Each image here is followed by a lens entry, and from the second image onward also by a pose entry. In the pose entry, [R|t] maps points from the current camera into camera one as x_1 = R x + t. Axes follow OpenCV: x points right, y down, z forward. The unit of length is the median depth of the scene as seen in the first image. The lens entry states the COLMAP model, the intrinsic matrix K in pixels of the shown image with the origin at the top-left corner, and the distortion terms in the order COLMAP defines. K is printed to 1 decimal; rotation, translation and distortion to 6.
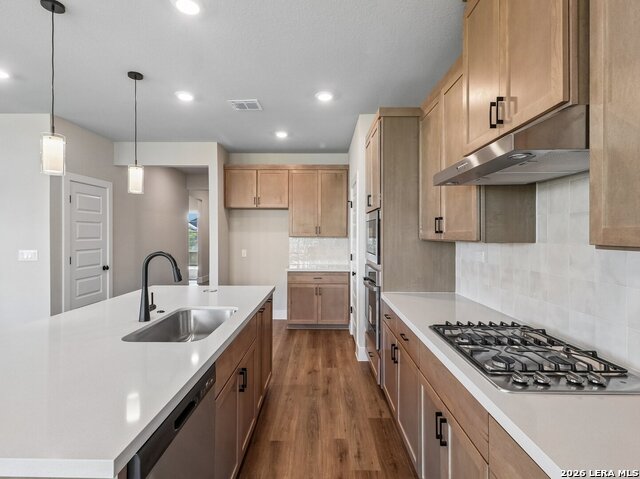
lens RADIAL K [[335.9, 0, 315.3], [0, 335.9, 236.4], [0, 0, 1]] dist [0.032410, -0.017702]
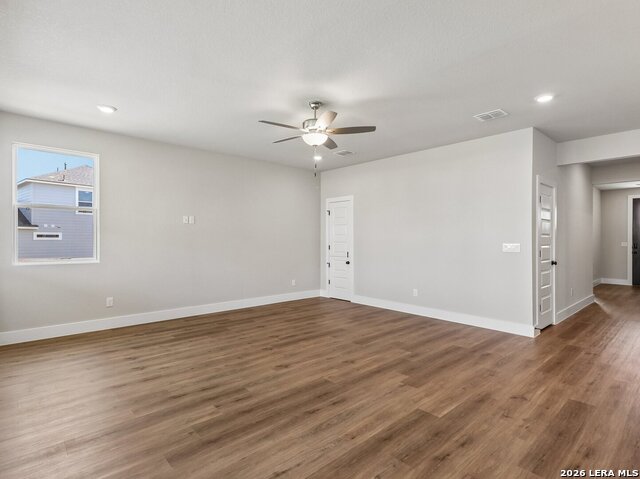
lens RADIAL K [[335.9, 0, 315.3], [0, 335.9, 236.4], [0, 0, 1]] dist [0.032410, -0.017702]
pose [[0.684471, -0.005420, -0.729020, -0.569609], [-0.006123, 0.999894, -0.013182, 0.045596], [0.729015, 0.013487, 0.684365, -0.447480]]
